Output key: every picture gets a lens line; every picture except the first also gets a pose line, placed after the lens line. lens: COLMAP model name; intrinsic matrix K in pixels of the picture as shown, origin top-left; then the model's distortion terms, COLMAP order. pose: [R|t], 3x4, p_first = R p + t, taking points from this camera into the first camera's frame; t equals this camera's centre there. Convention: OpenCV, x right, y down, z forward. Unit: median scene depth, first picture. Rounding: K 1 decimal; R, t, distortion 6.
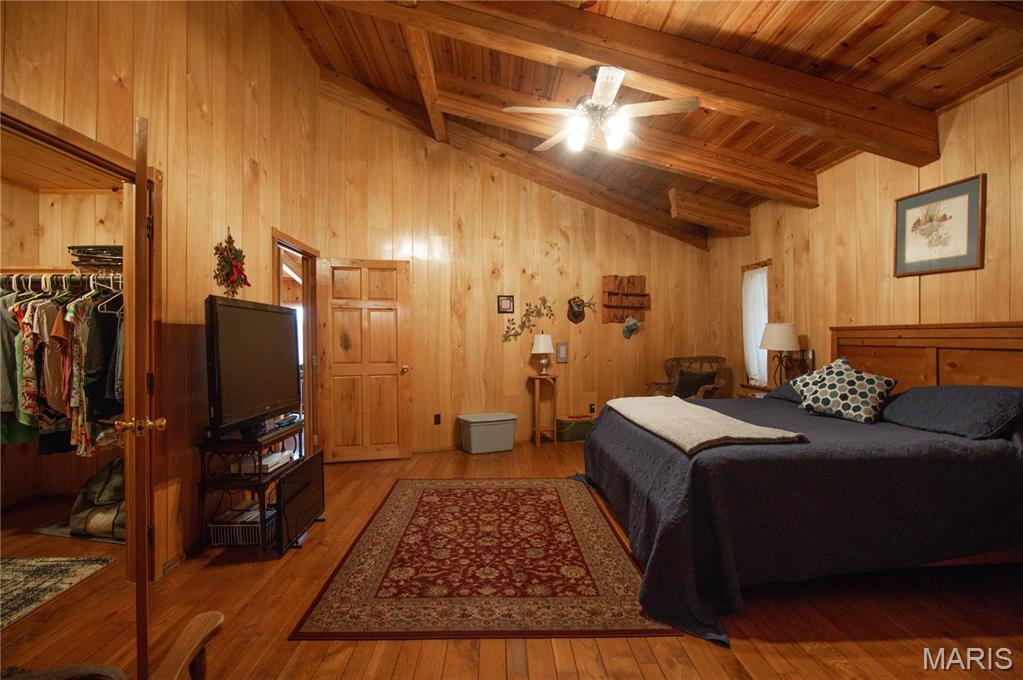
lens RADIAL K [[499.5, 0, 511.1], [0, 499.5, 342.9], [0, 0, 1]] dist [-0.020965, -0.000022]
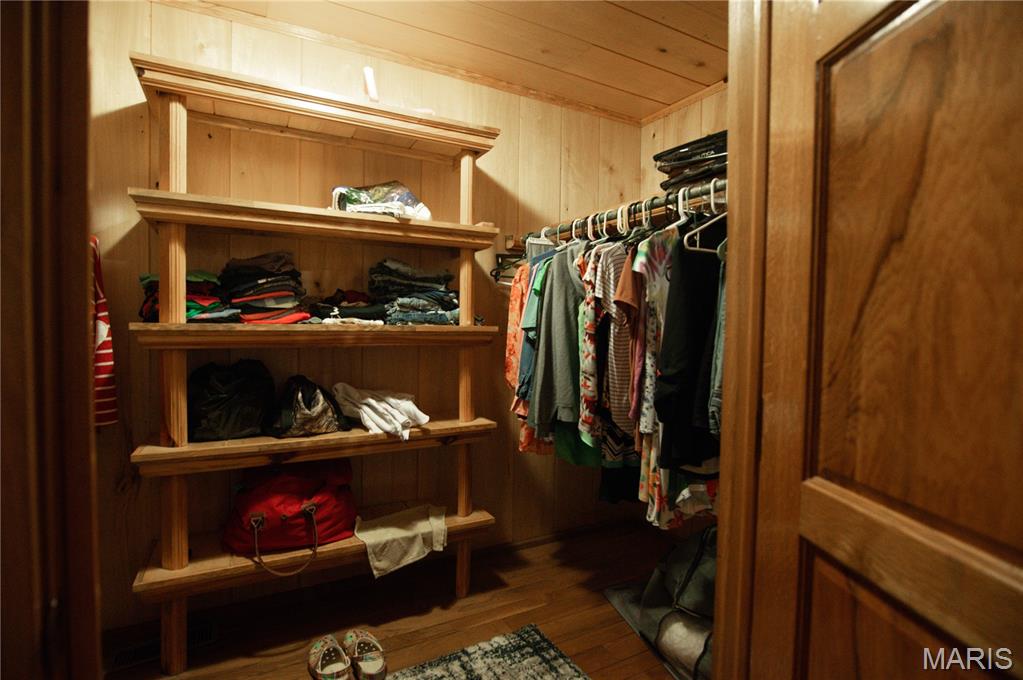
lens RADIAL K [[499.5, 0, 511.7], [0, 499.5, 341.4], [0, 0, 1]] dist [-0.020965, -0.000022]
pose [[0.458973, 0.035973, -0.887722, -0.458946], [-0.020293, 0.999344, 0.030005, 0.015745], [0.888219, 0.004243, 0.459401, 0.598201]]
